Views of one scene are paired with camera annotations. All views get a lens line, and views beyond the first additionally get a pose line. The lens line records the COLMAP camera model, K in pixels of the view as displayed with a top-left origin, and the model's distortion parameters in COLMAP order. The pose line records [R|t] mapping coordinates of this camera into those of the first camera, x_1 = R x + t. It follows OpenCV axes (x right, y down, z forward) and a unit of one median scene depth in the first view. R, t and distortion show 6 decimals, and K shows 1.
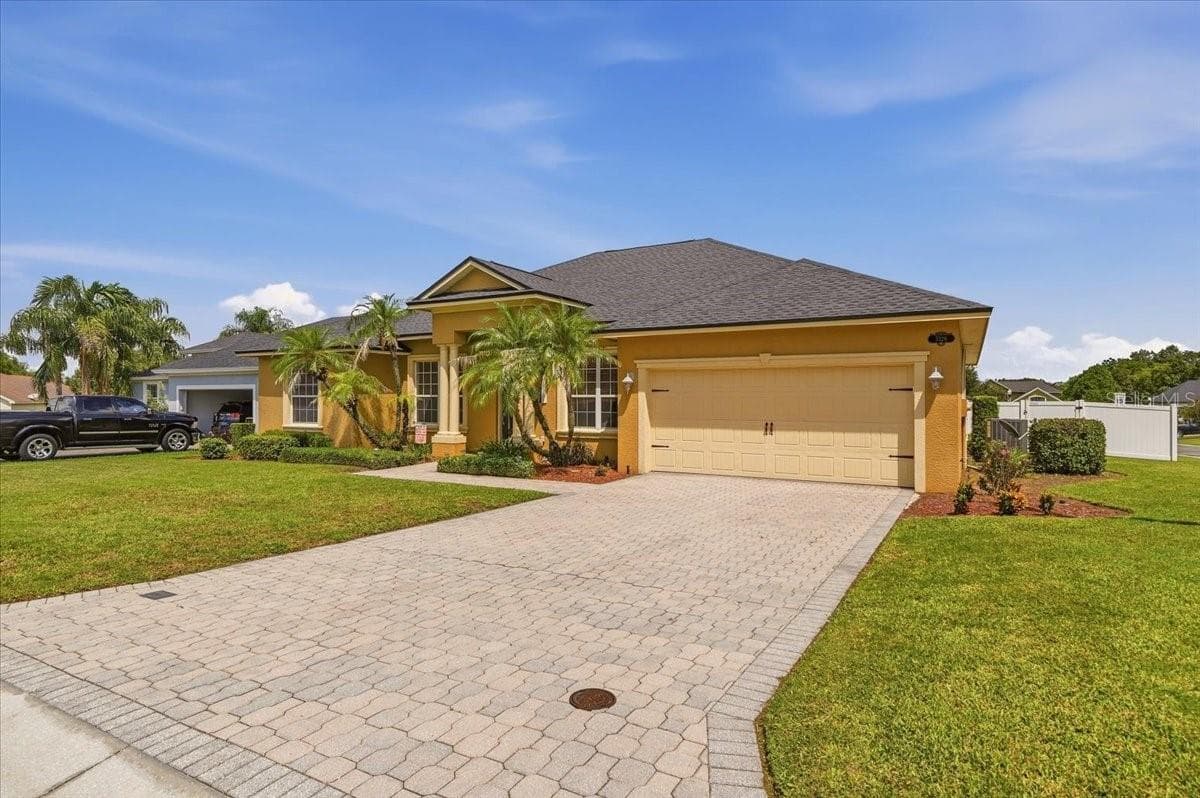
lens RADIAL K [[644.3, 0, 602.4], [0, 644.3, 398.7], [0, 0, 1]] dist [-0.002814, -0.000145]
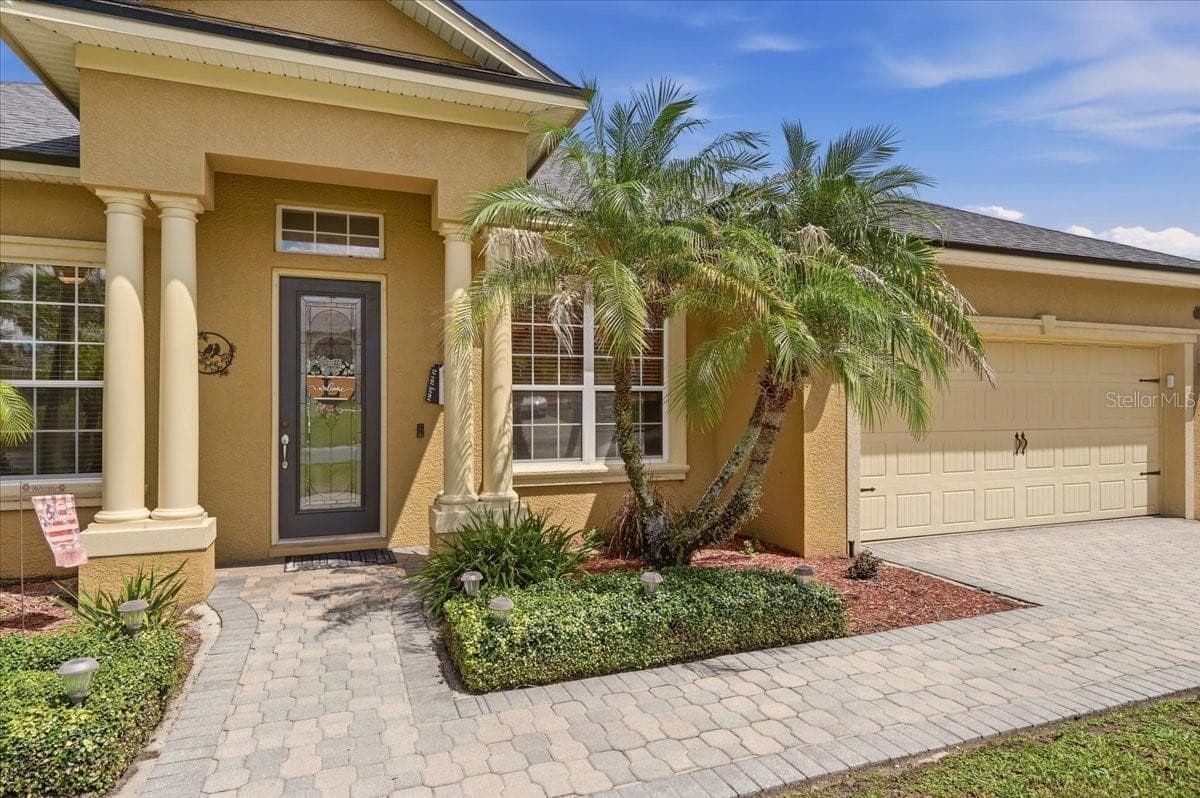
lens RADIAL K [[694.1, 0, 600.0], [0, 694.1, 399.0], [0, 0, 1]] dist [0.005188, 0.001244]
pose [[0.630797, 0.003111, 0.775942, -0.405032], [0.001388, 0.999986, -0.005137, 0.006642], [-0.775947, 0.004317, 0.630784, 0.756840]]
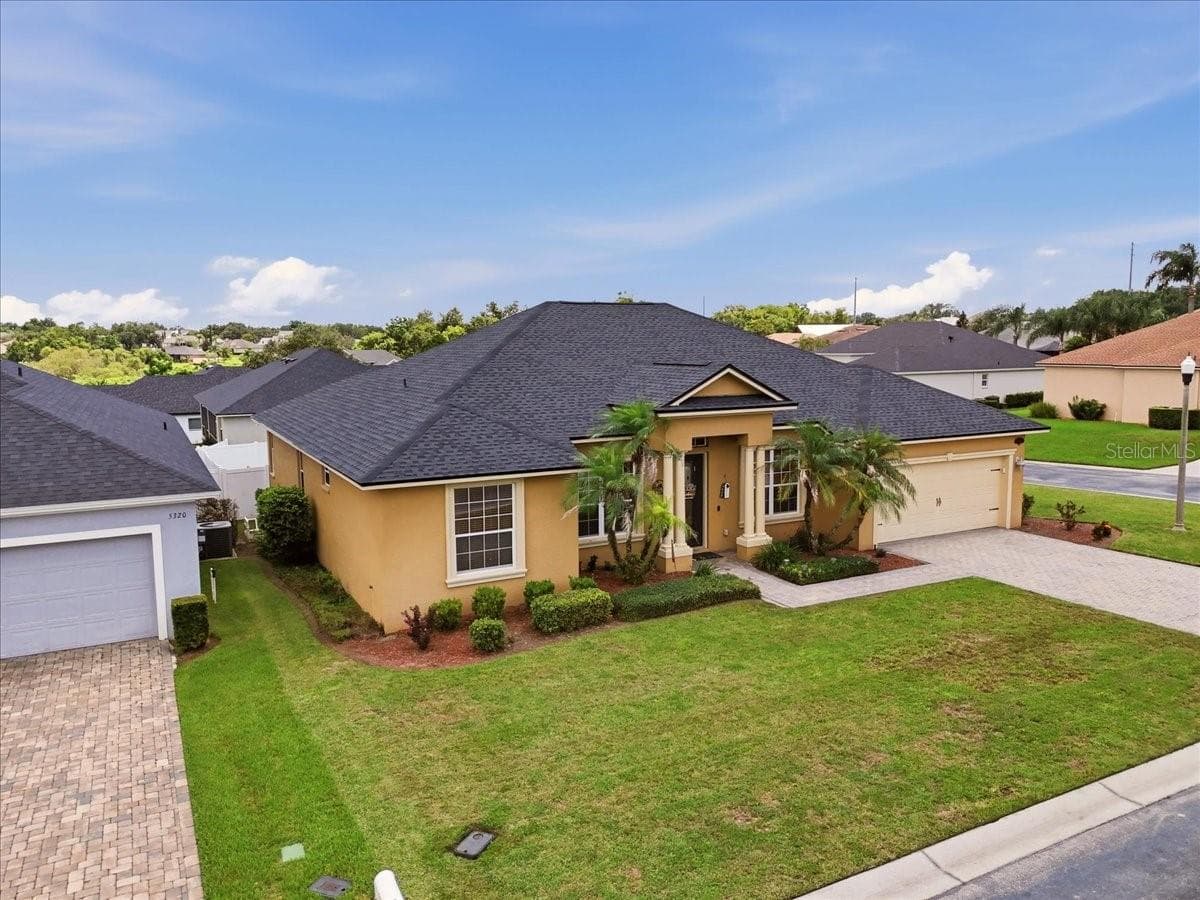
lens RADIAL K [[884.5, 0, 605.3], [0, 884.5, 445.4], [0, 0, 1]] dist [0.083707, -0.083597]
pose [[0.536468, -0.104836, 0.837384, -1.559513], [0.011019, 0.993040, 0.117264, -0.278275], [-0.843849, -0.053681, 0.533889, 0.469776]]
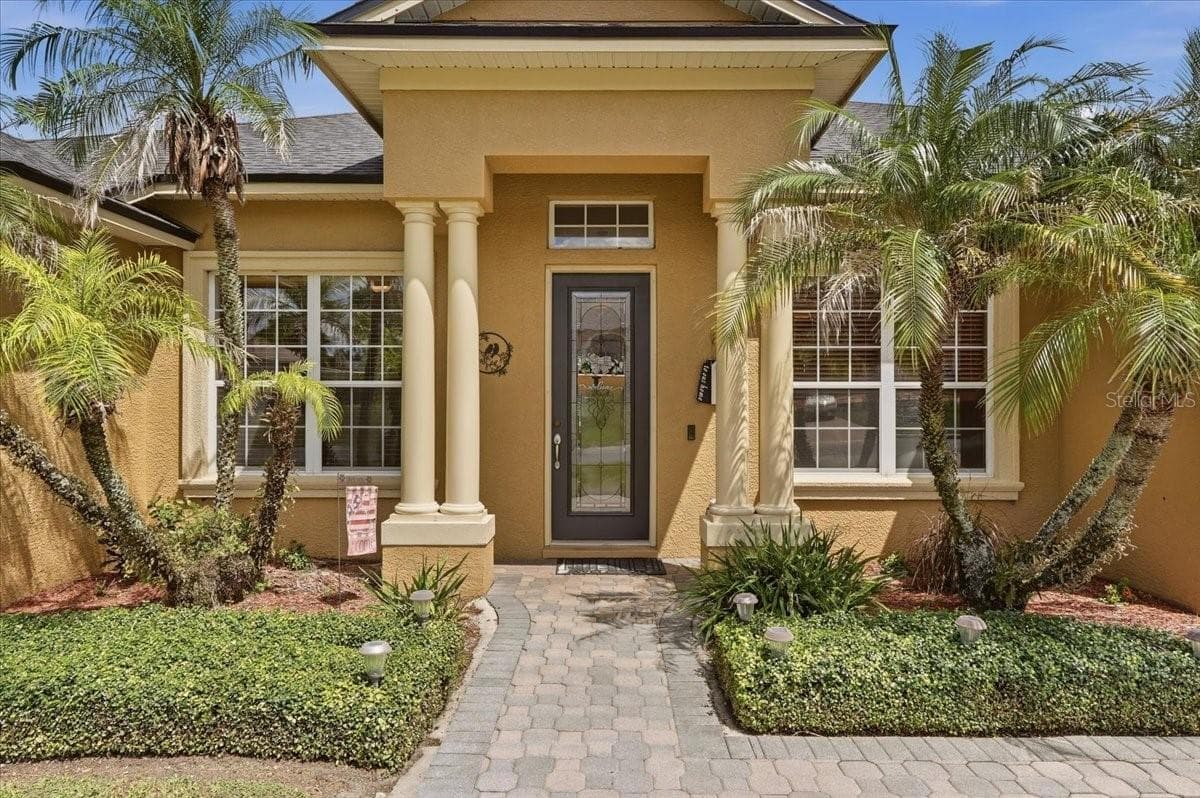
lens RADIAL K [[764.8, 0, 600.0], [0, 764.8, 399.0], [0, 0, 1]] dist [0.001252, -0.000285]
pose [[0.872053, 0.003076, 0.489402, -0.399431], [-0.001269, 0.999991, -0.004024, 0.006598], [-0.489410, 0.002888, 0.872049, 0.760858]]
